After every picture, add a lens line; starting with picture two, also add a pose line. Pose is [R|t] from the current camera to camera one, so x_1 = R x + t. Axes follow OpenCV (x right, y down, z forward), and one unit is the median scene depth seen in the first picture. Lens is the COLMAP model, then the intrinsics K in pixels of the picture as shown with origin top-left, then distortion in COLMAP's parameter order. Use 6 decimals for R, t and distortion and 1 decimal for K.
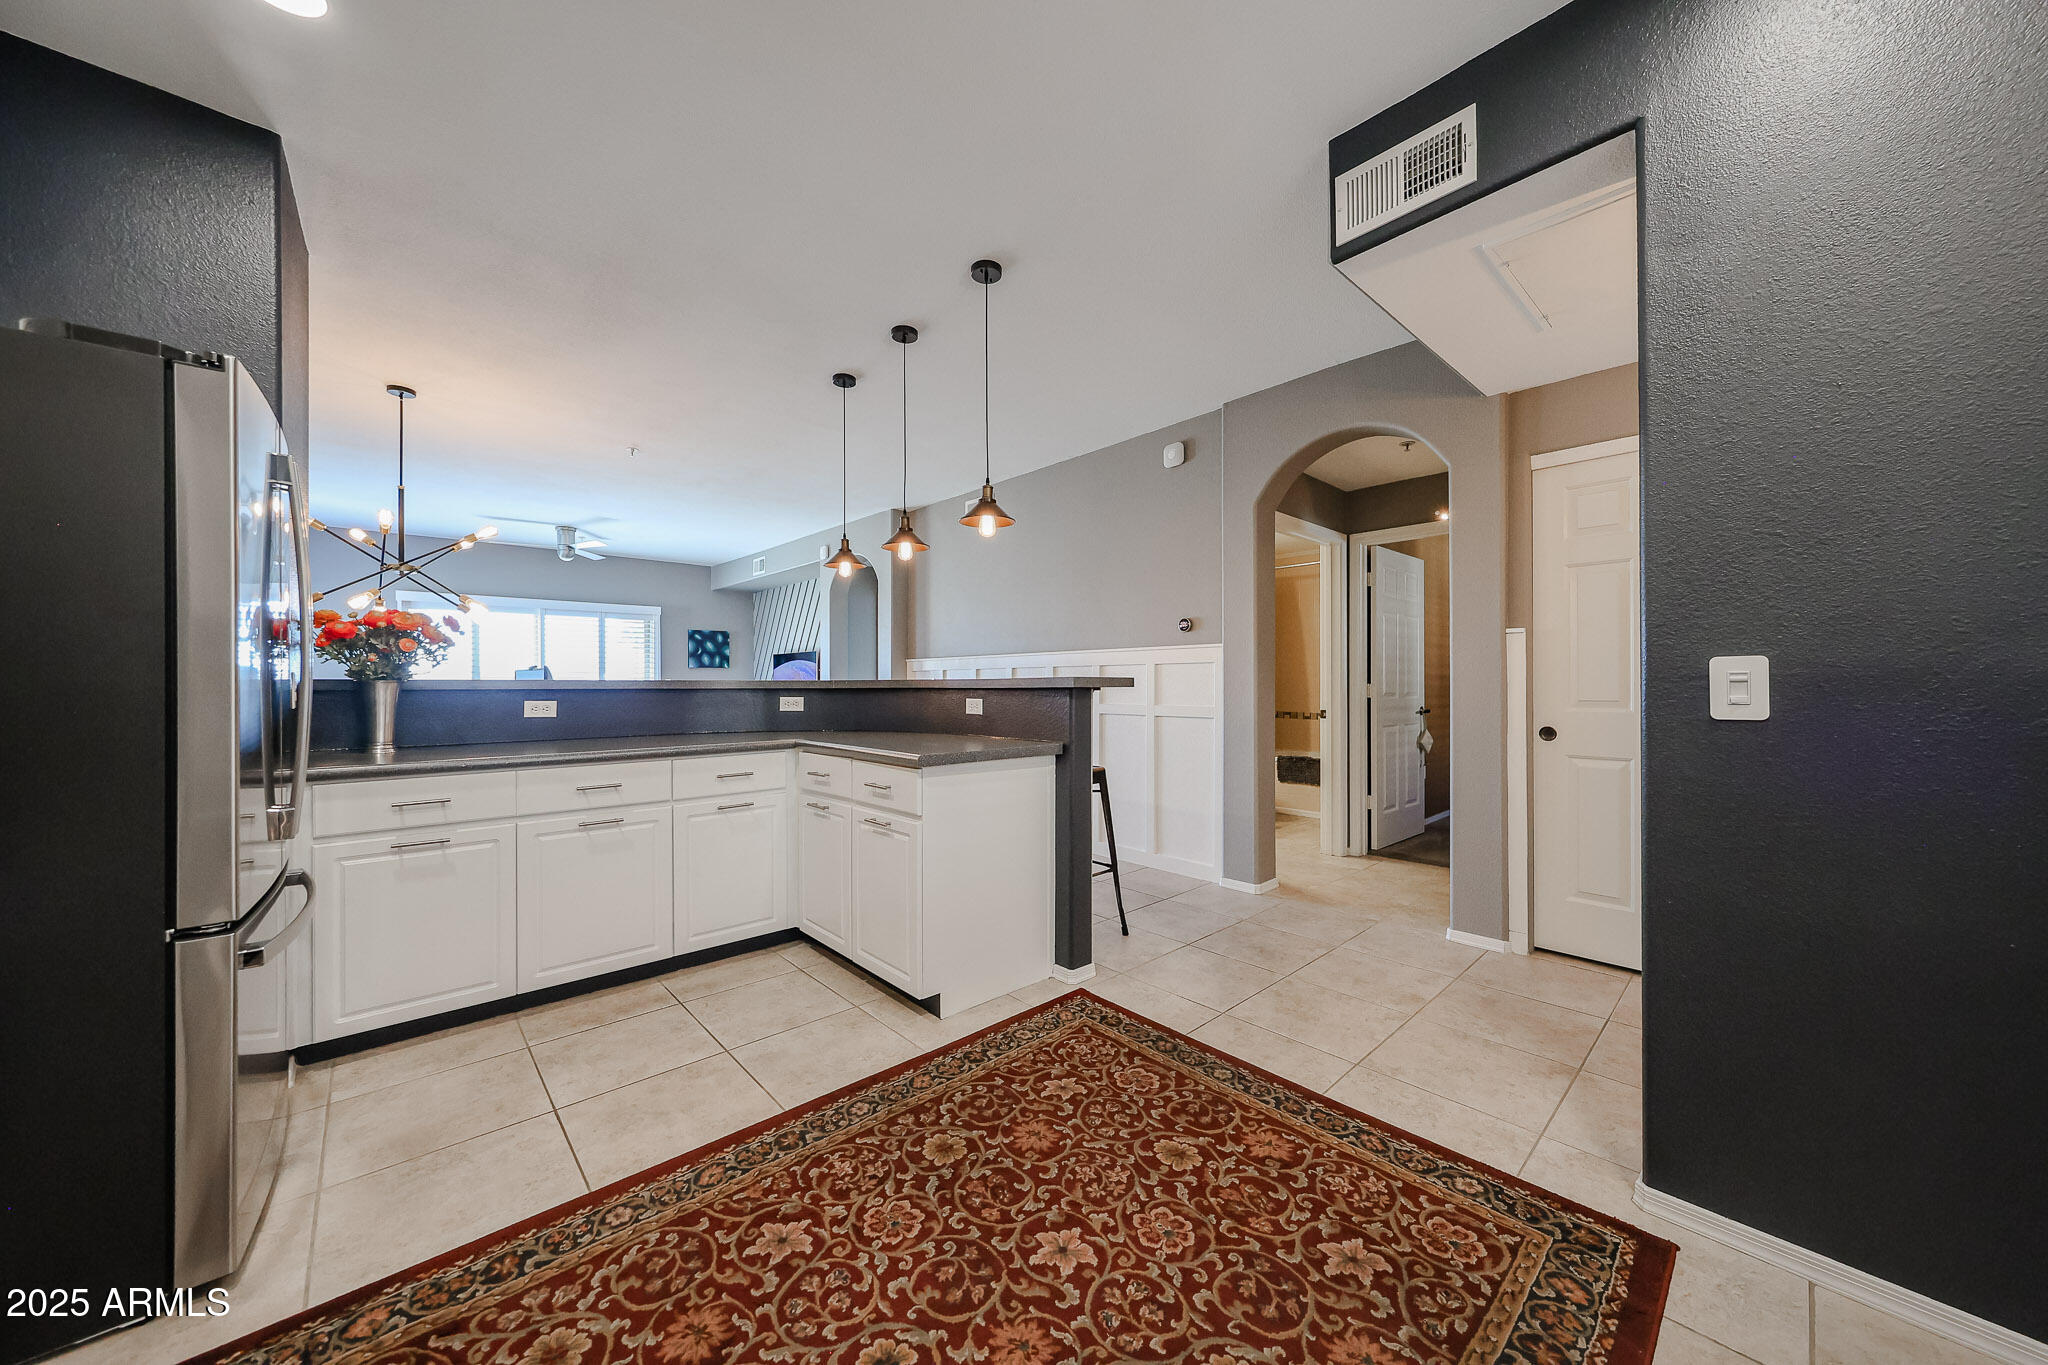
lens RADIAL K [[755.0, 0, 1038.1], [0, 755.0, 685.0], [0, 0, 1]] dist [0.000000, 0.000028]
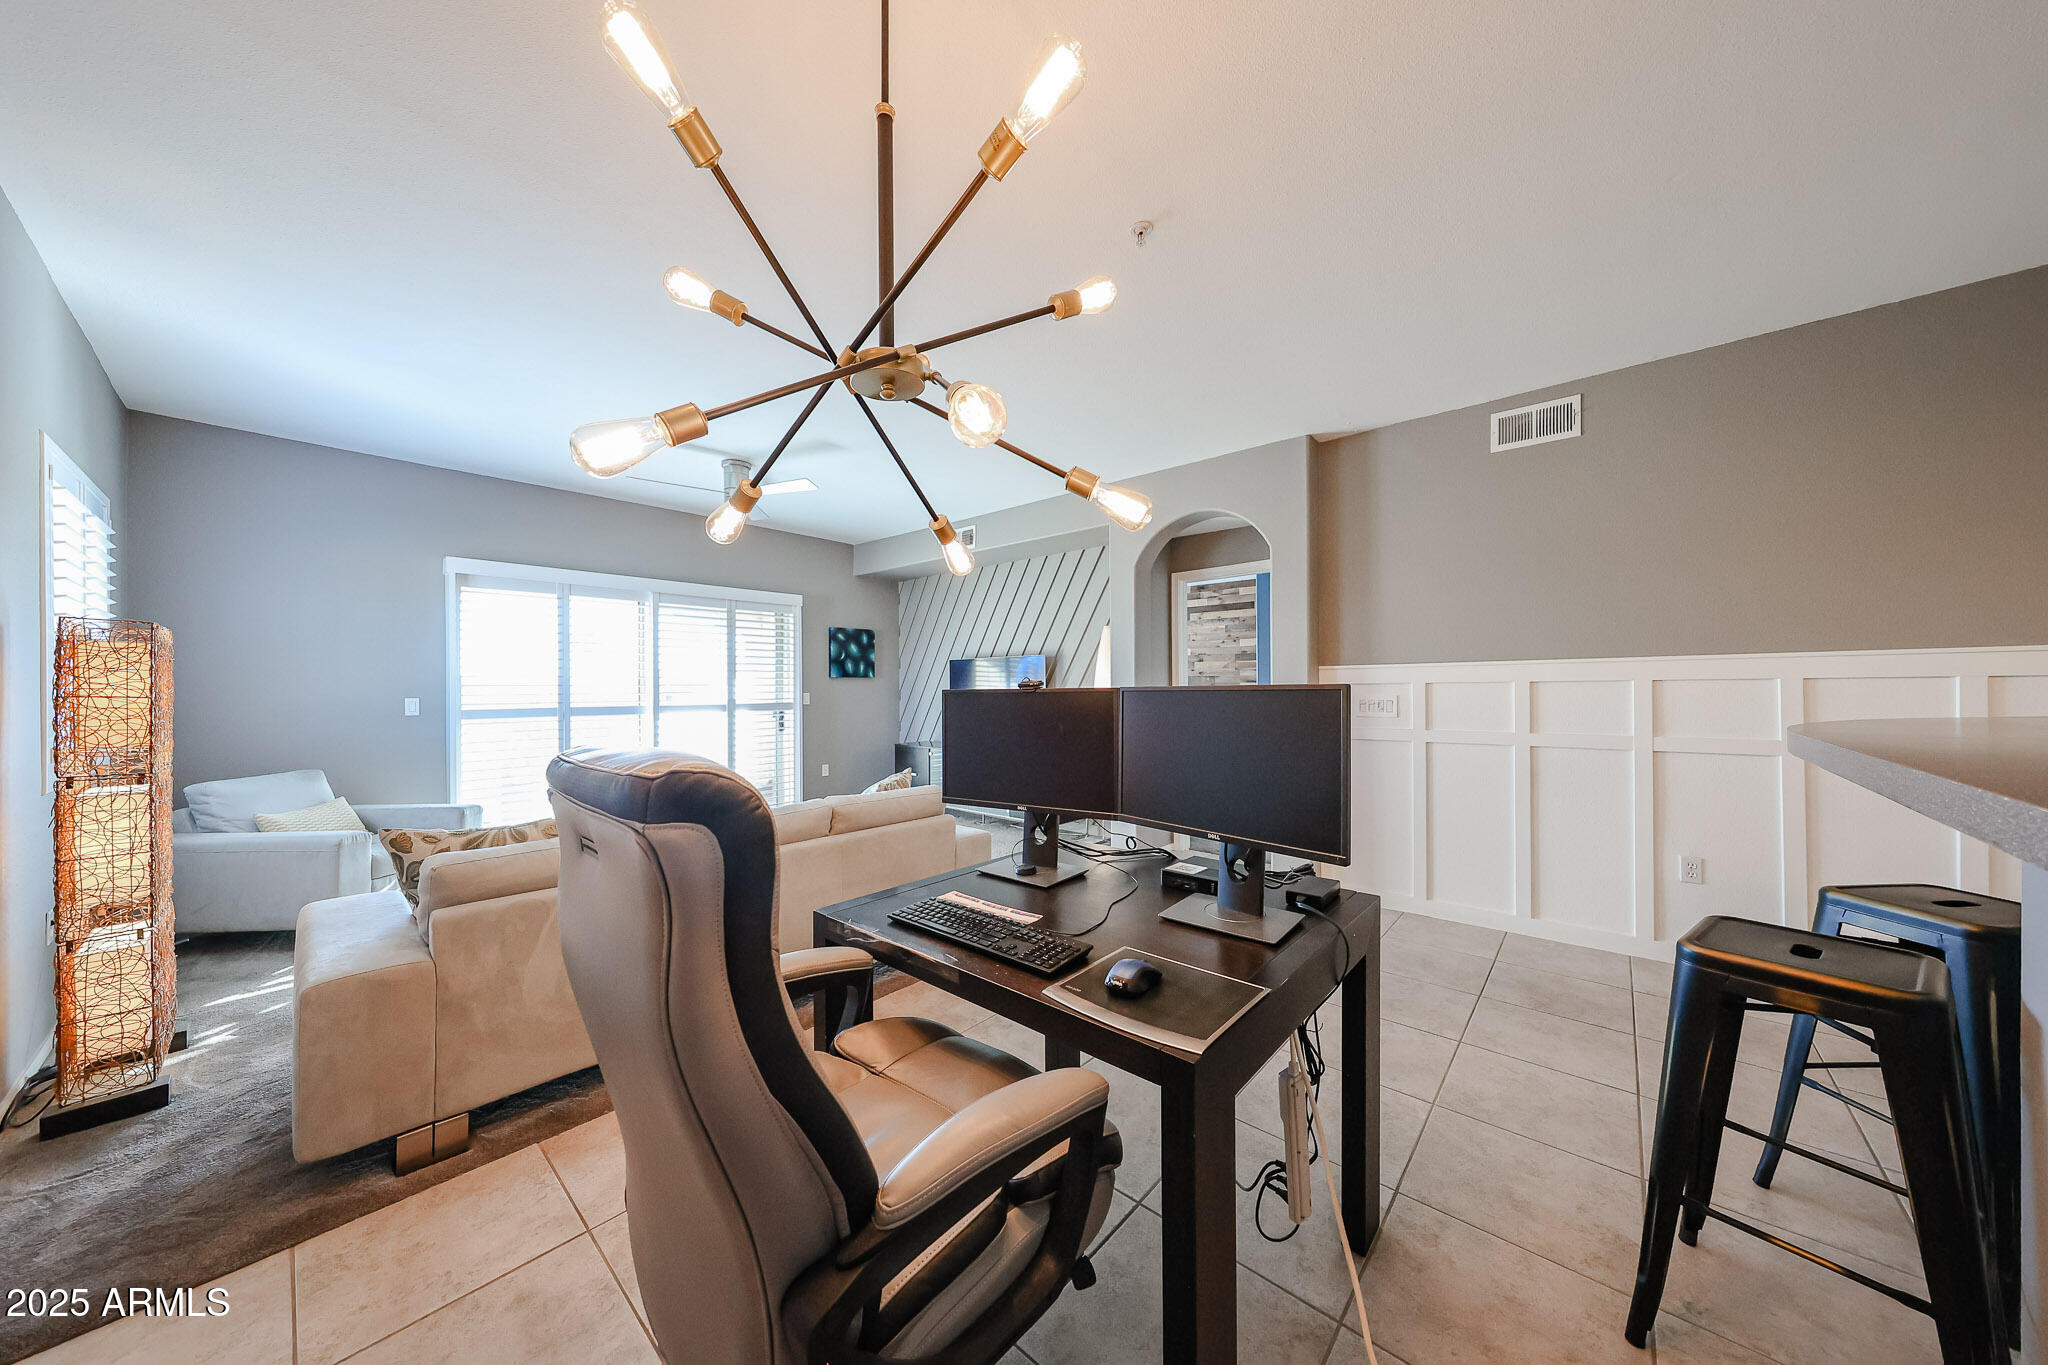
lens RADIAL K [[668.6, 0, 1019.1], [0, 668.6, 692.5], [0, 0, 1]] dist [0.000654, 0.000016]
pose [[0.992545, -0.006541, 0.121706, -0.354295], [0.006074, 0.999973, 0.004208, -0.009251], [-0.121730, -0.003437, 0.992557, 0.308902]]
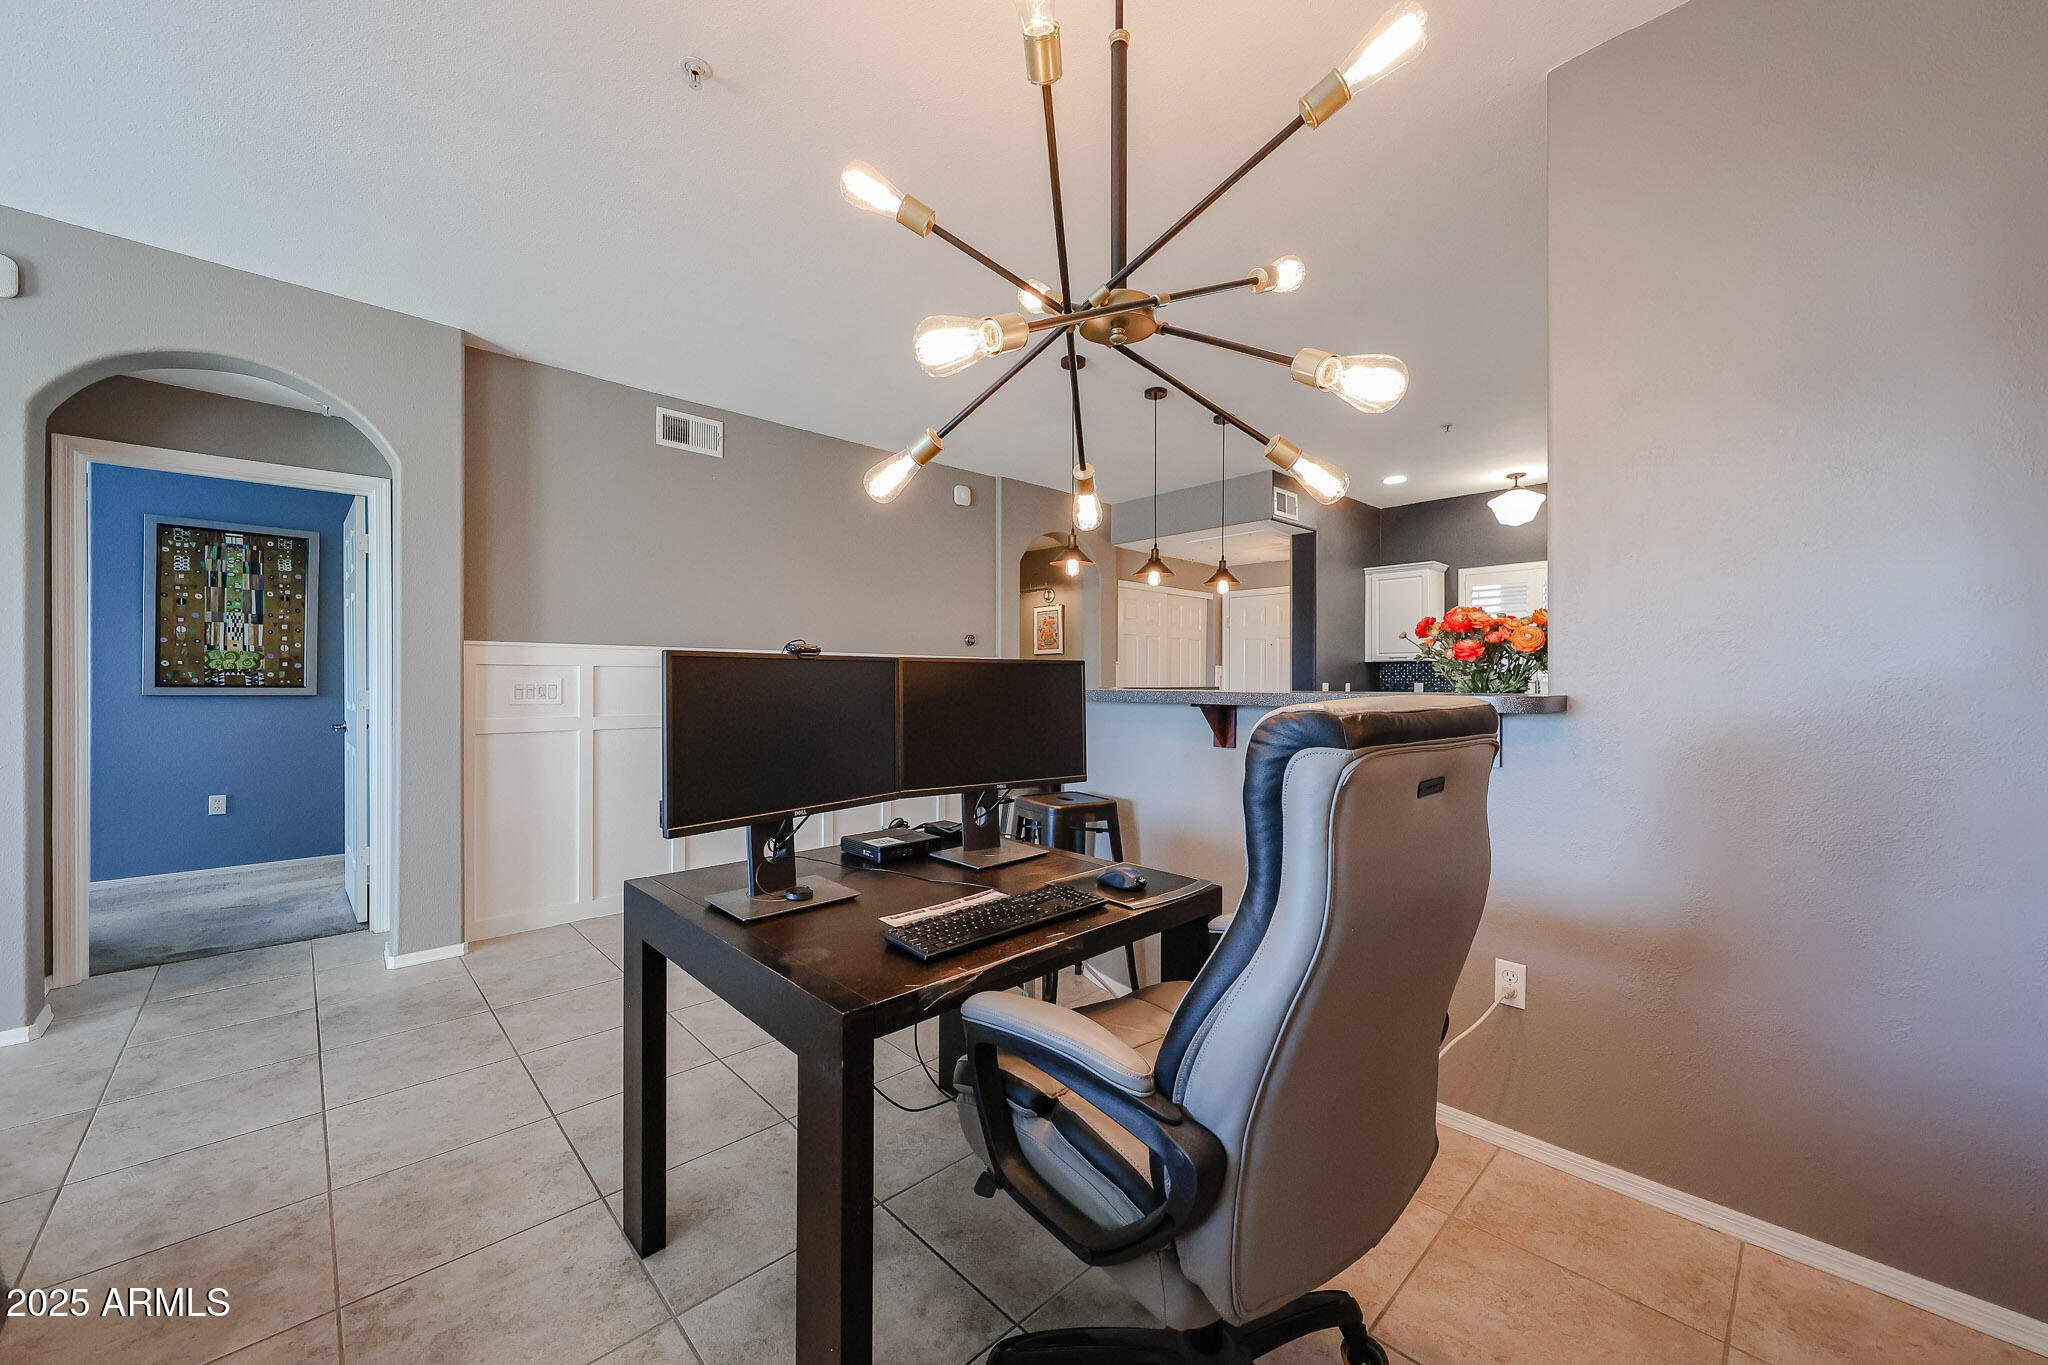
lens RADIAL K [[755.0, 0, 1038.1], [0, 755.0, 685.0], [0, 0, 1]] dist [0.000000, 0.000028]
pose [[-0.052003, -0.004946, 0.998635, -0.484803], [-0.003097, 0.999984, 0.004791, -0.004303], [-0.998642, -0.002844, -0.052017, 0.444204]]
